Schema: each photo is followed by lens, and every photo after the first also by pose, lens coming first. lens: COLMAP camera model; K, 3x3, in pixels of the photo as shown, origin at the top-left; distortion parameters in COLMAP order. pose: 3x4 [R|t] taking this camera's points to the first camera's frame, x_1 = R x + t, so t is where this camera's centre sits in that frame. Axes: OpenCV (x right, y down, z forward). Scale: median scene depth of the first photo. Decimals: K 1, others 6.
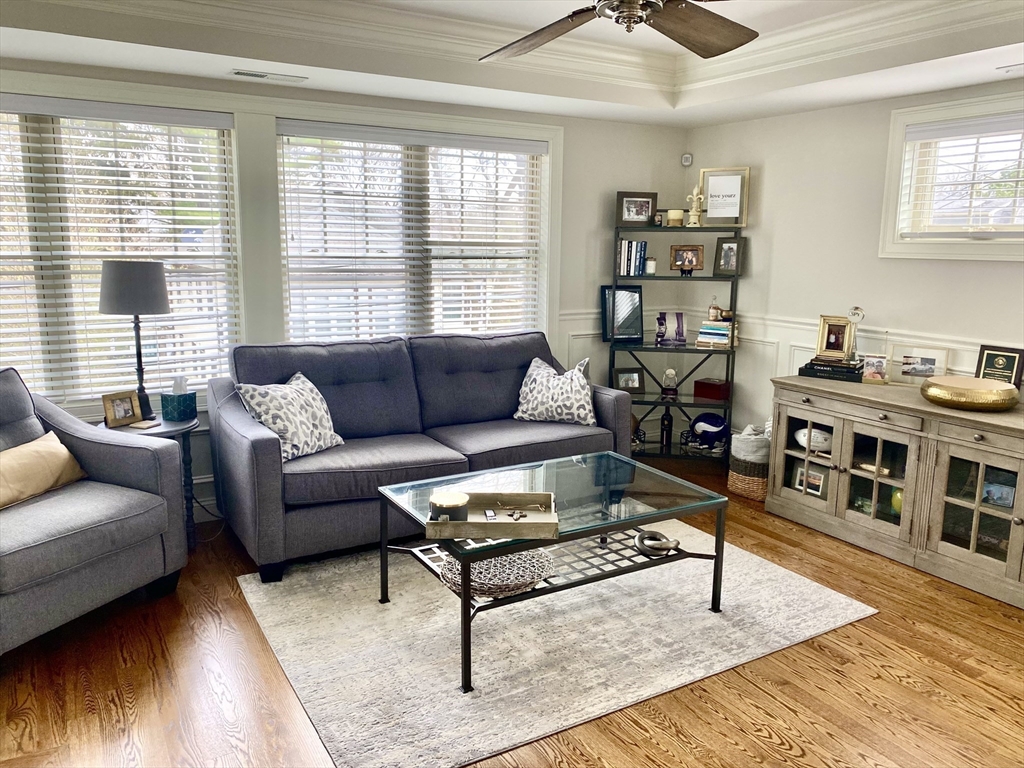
lens RADIAL K [[798.4, 0, 513.6], [0, 798.4, 358.8], [0, 0, 1]] dist [0.270525, -0.458575]
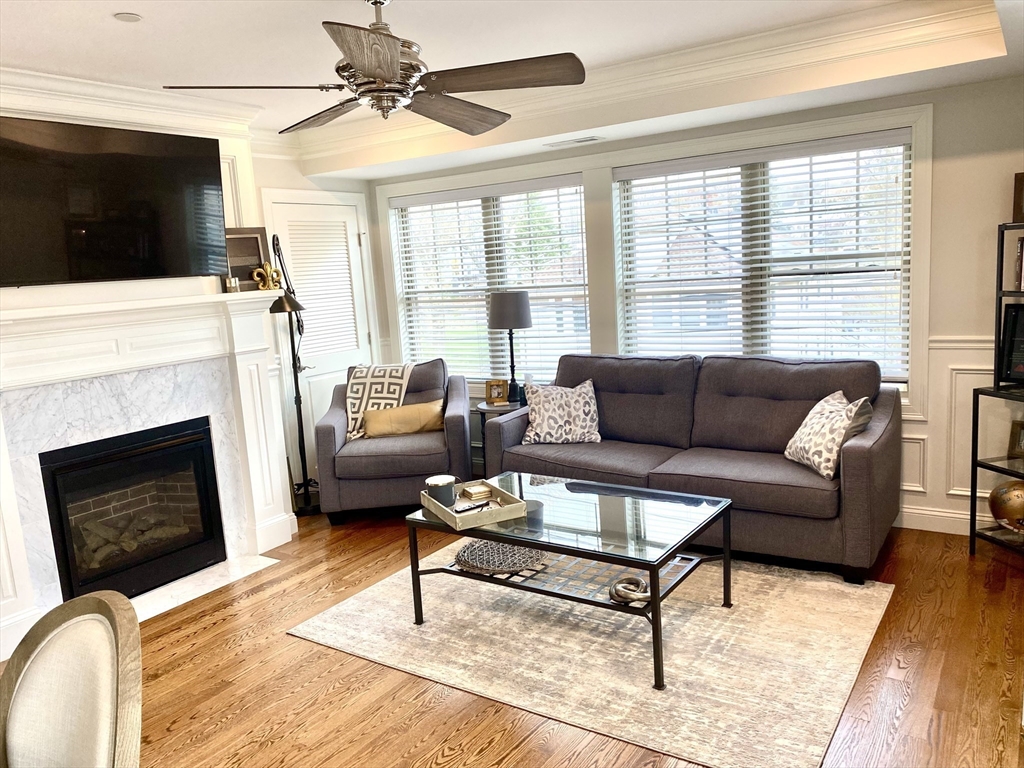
lens RADIAL K [[766.3, 0, 520.1], [0, 766.3, 386.6], [0, 0, 1]] dist [0.000505, -0.006296]
pose [[0.425137, 0.099885, -0.899601, 0.751949], [-0.068640, 0.994588, 0.077994, -0.056136], [0.902522, 0.028591, 0.429693, 0.426071]]
